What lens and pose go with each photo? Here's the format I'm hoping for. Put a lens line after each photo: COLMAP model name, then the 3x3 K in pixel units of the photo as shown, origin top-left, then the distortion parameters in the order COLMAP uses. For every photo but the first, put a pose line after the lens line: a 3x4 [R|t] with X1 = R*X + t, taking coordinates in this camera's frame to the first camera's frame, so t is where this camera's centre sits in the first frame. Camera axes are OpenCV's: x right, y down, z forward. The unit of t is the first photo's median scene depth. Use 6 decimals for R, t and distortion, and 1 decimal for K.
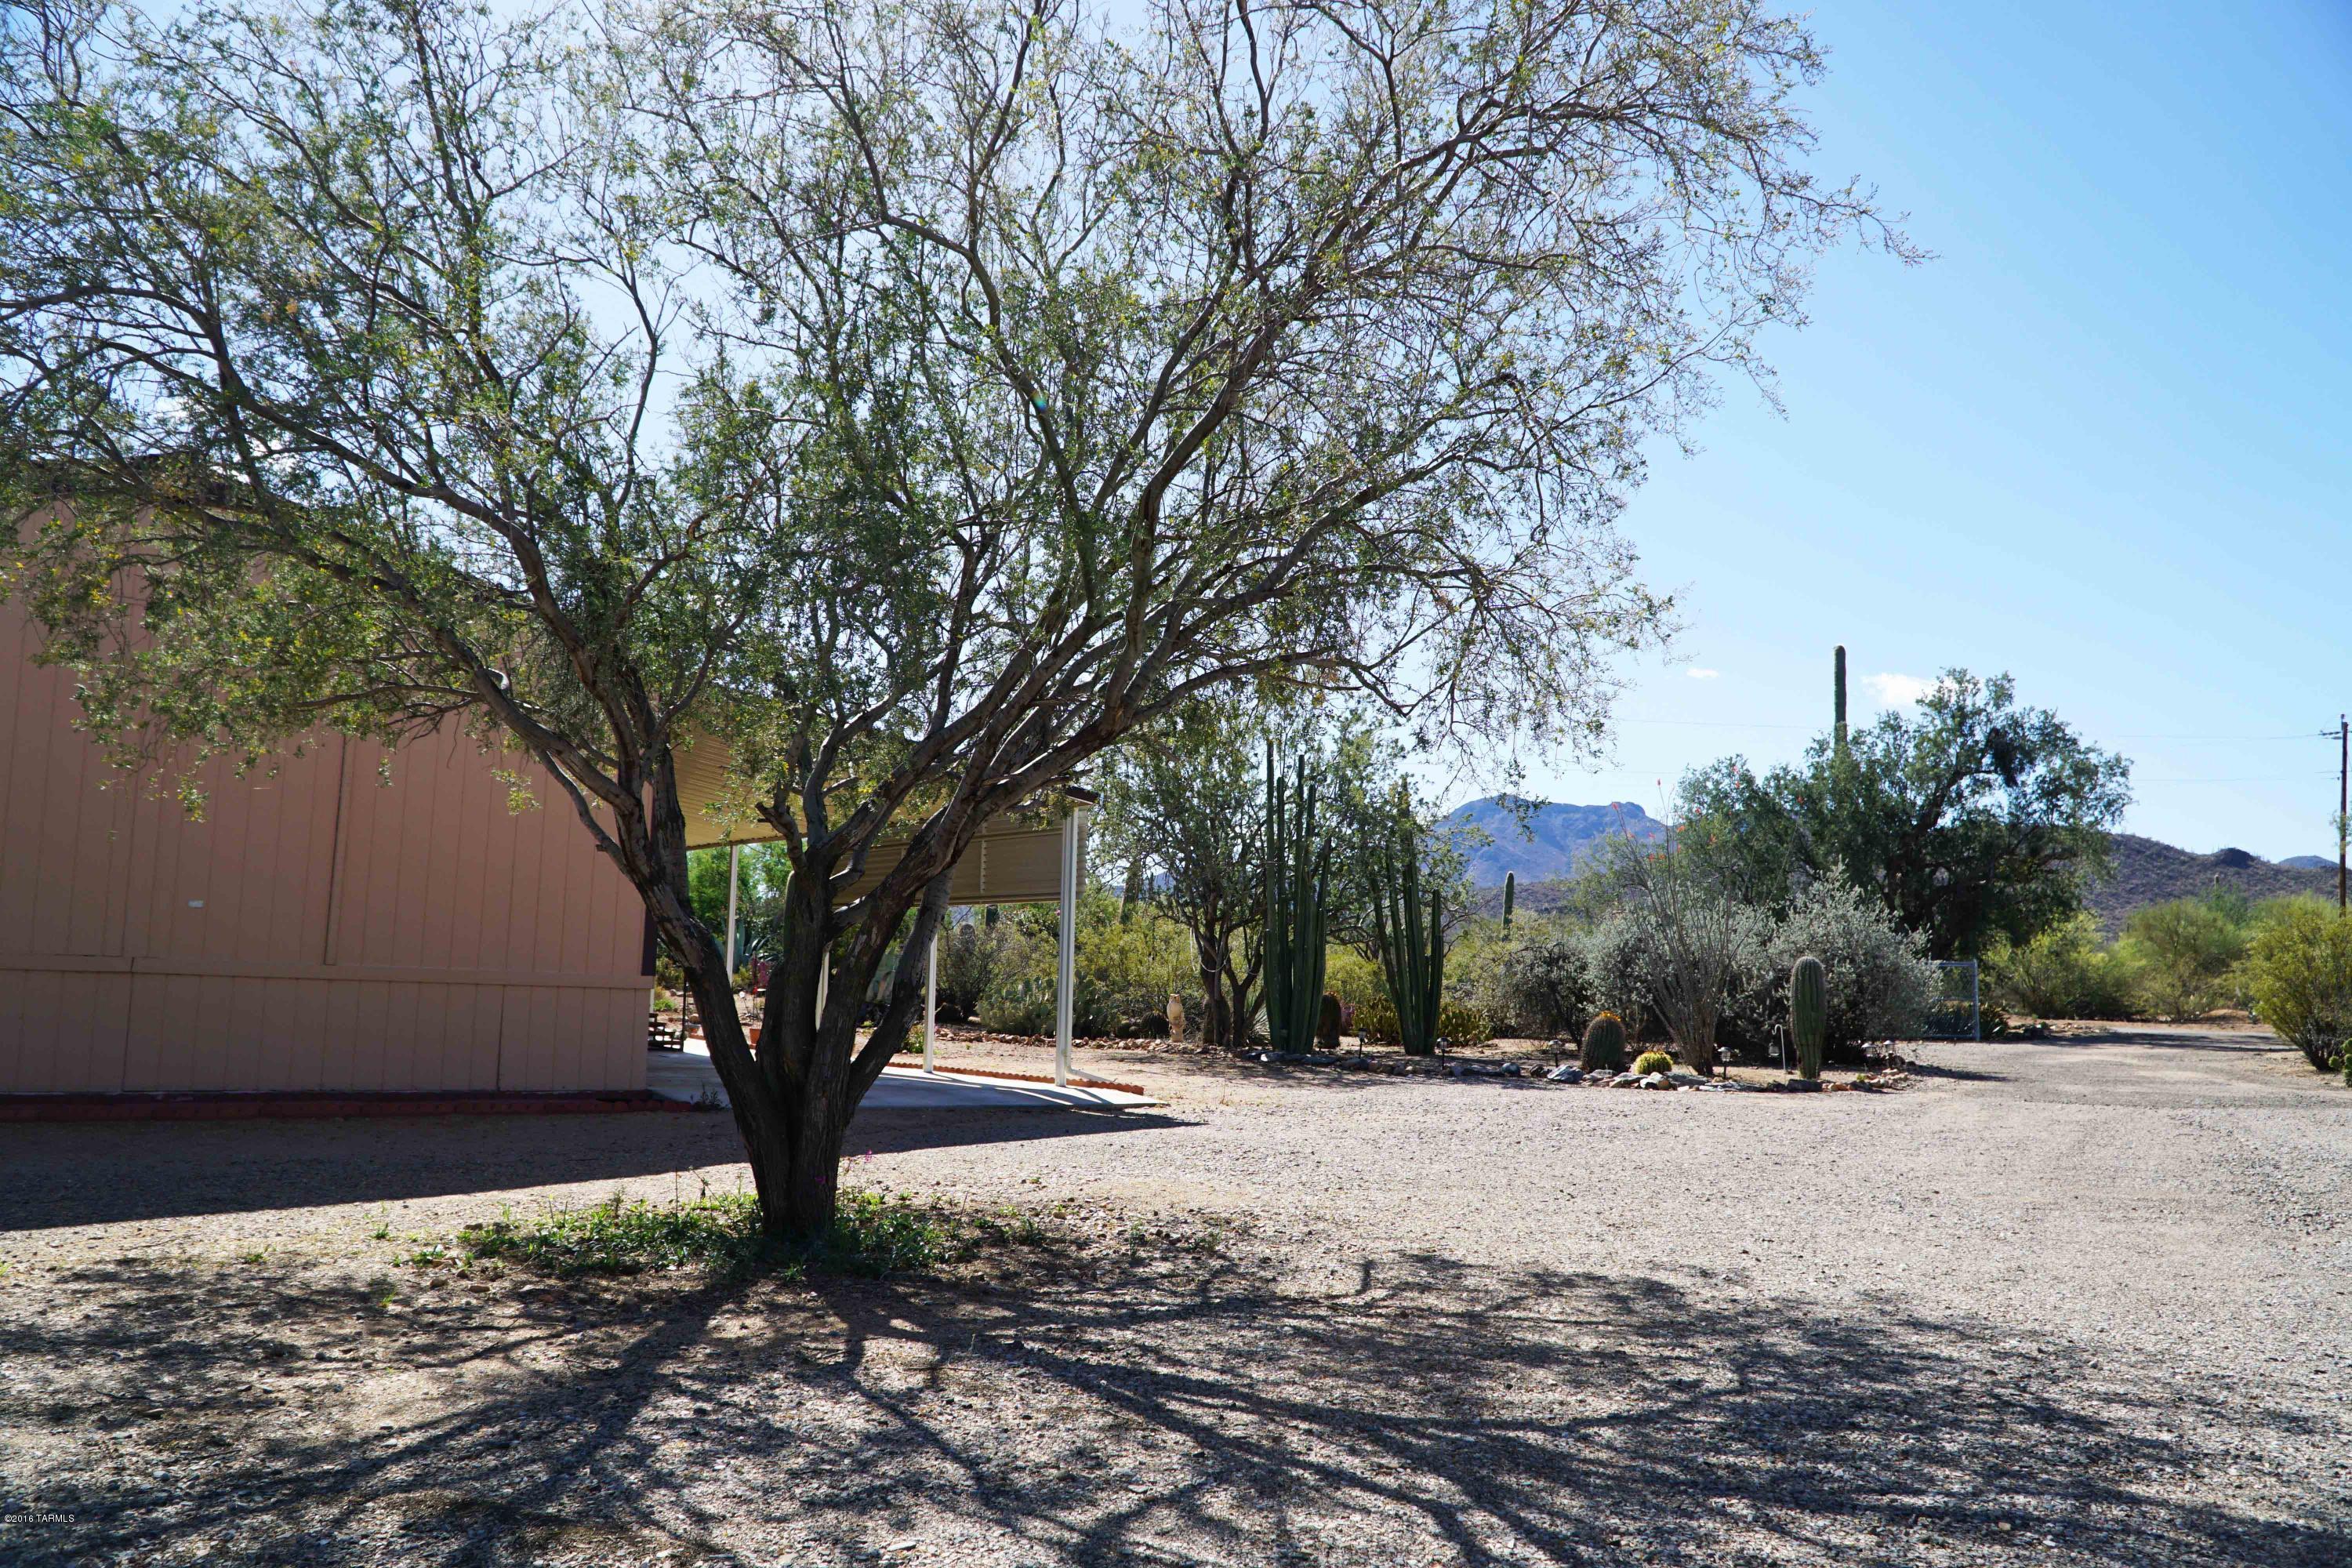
lens RADIAL K [[1881.6, 0, 1178.2], [0, 1881.6, 783.3], [0, 0, 1]] dist [-0.012776, -0.008542]
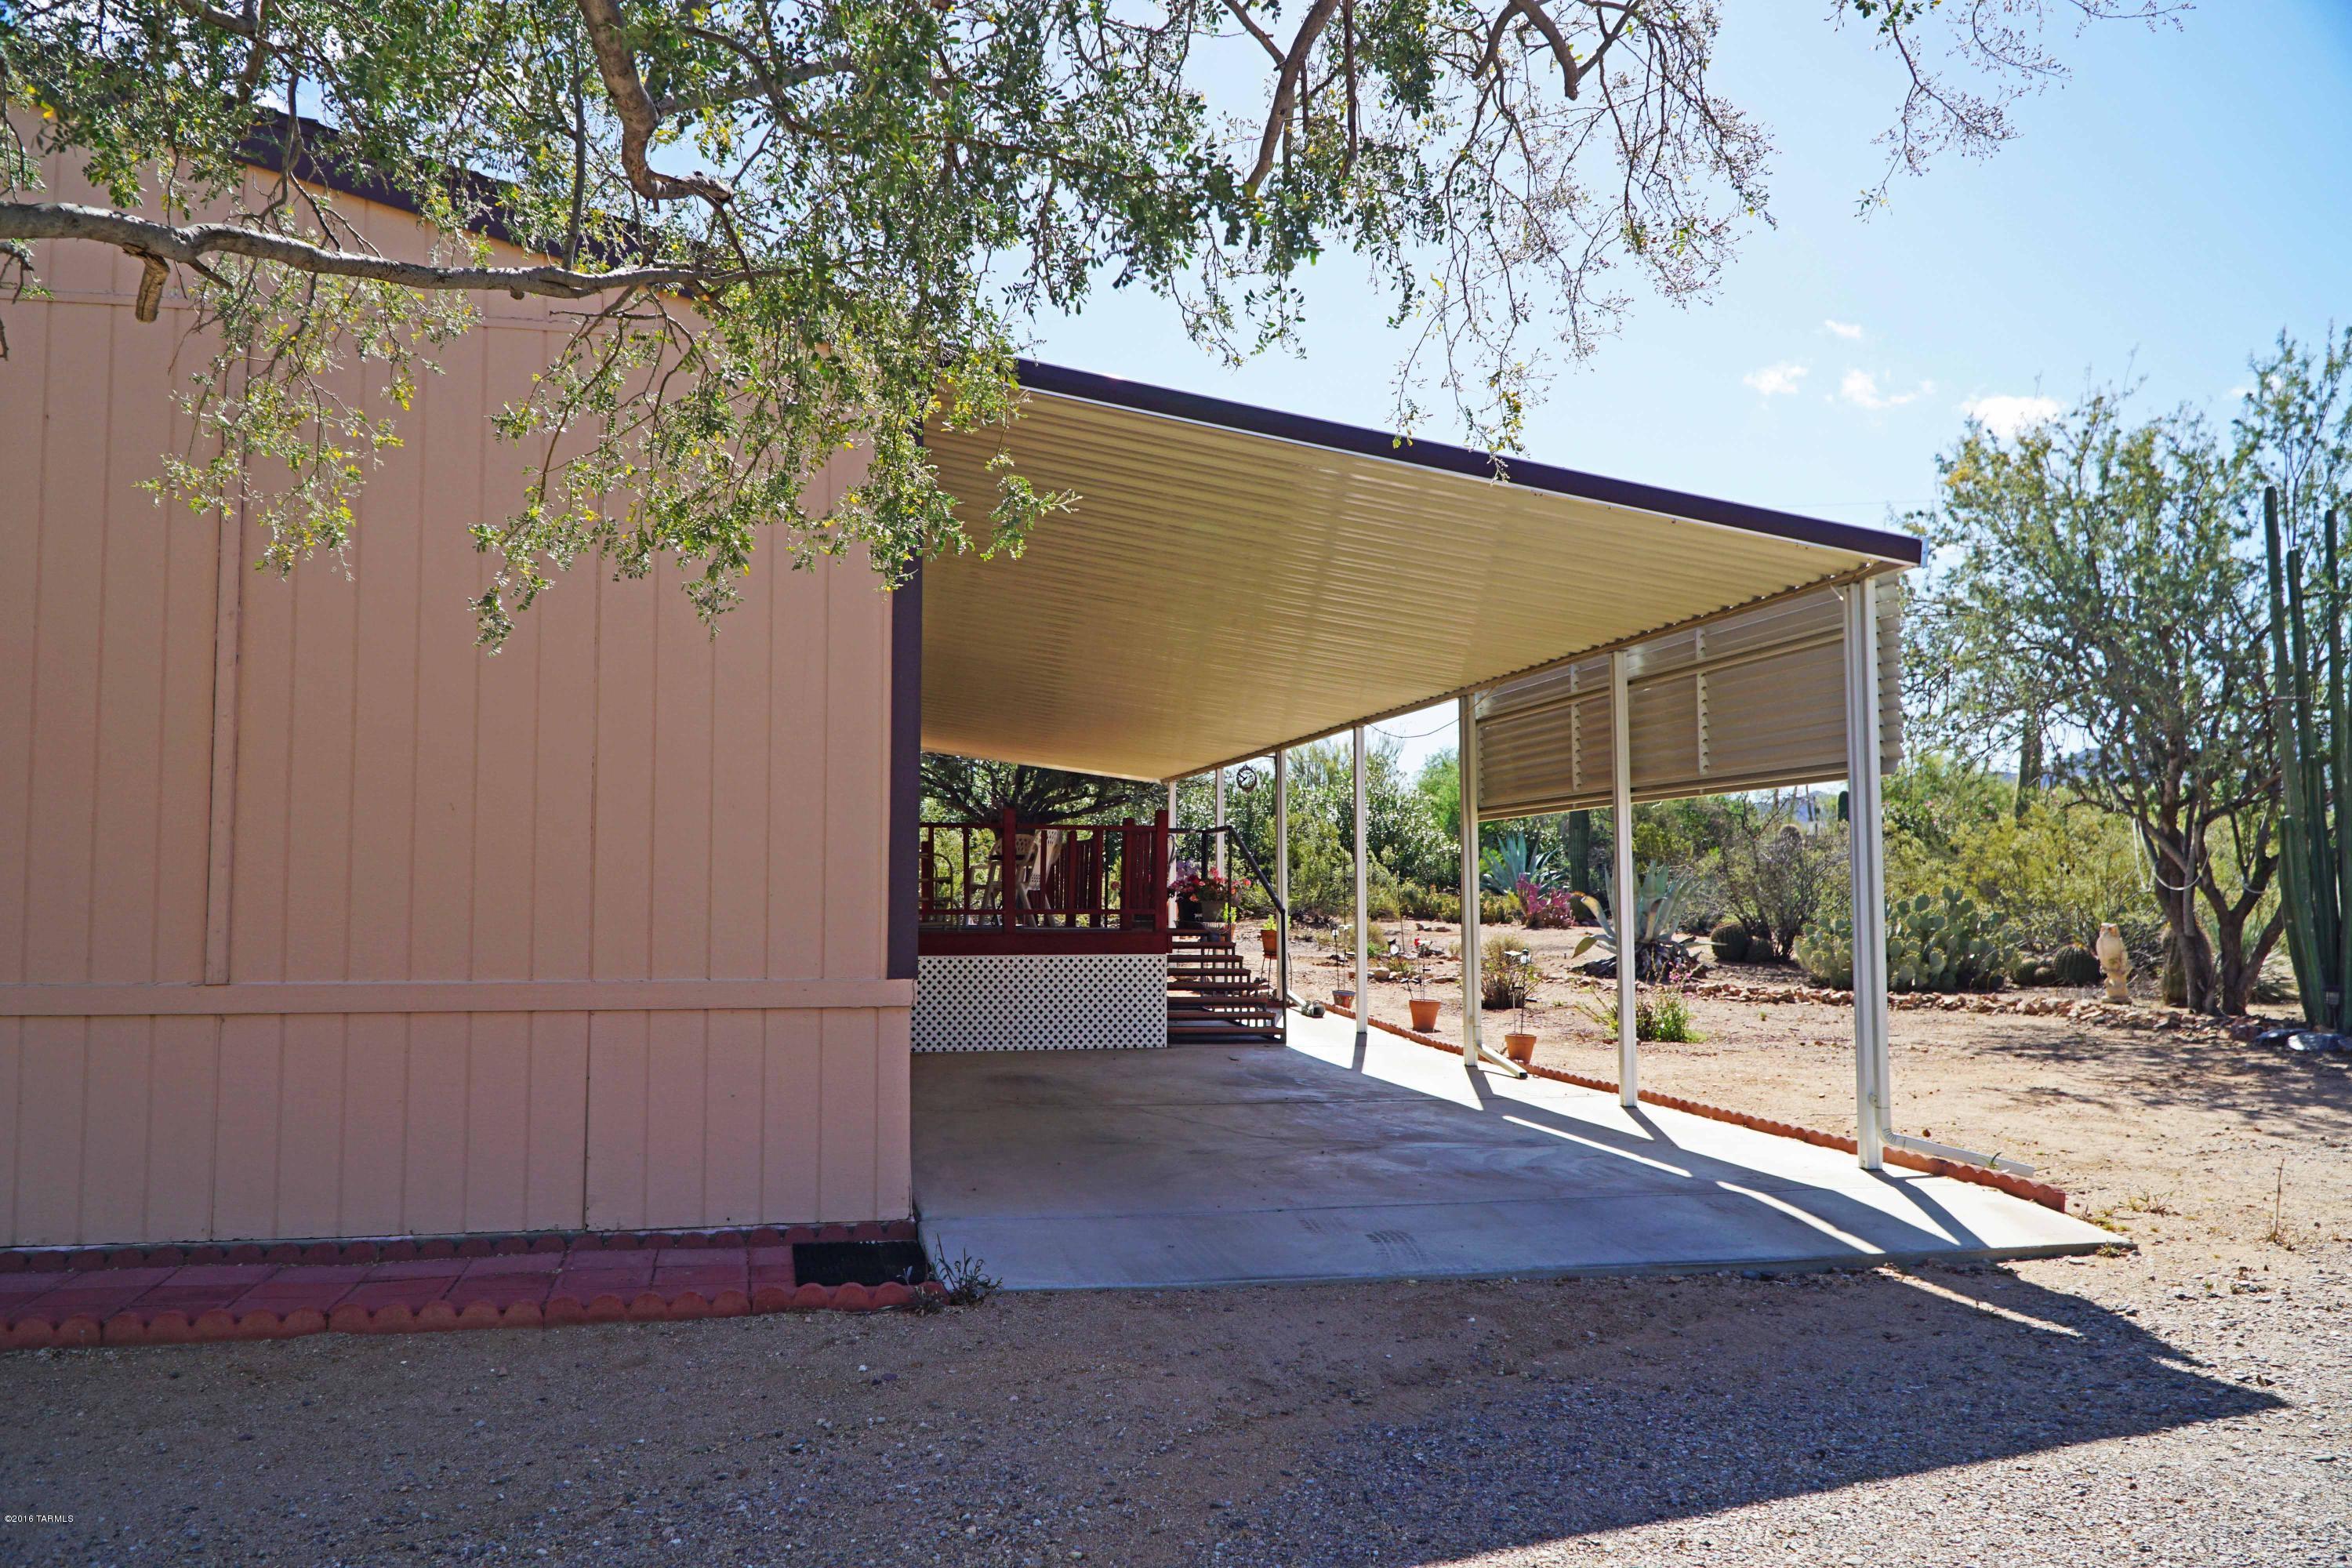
lens RADIAL K [[1881.6, 0, 1179.1], [0, 1881.6, 774.7], [0, 0, 1]] dist [-0.012776, -0.008542]
pose [[0.898678, -0.055421, -0.435094, -0.006344], [0.074847, 0.996812, 0.027623, 0.022509], [0.432177, -0.057390, 0.899961, 0.318348]]
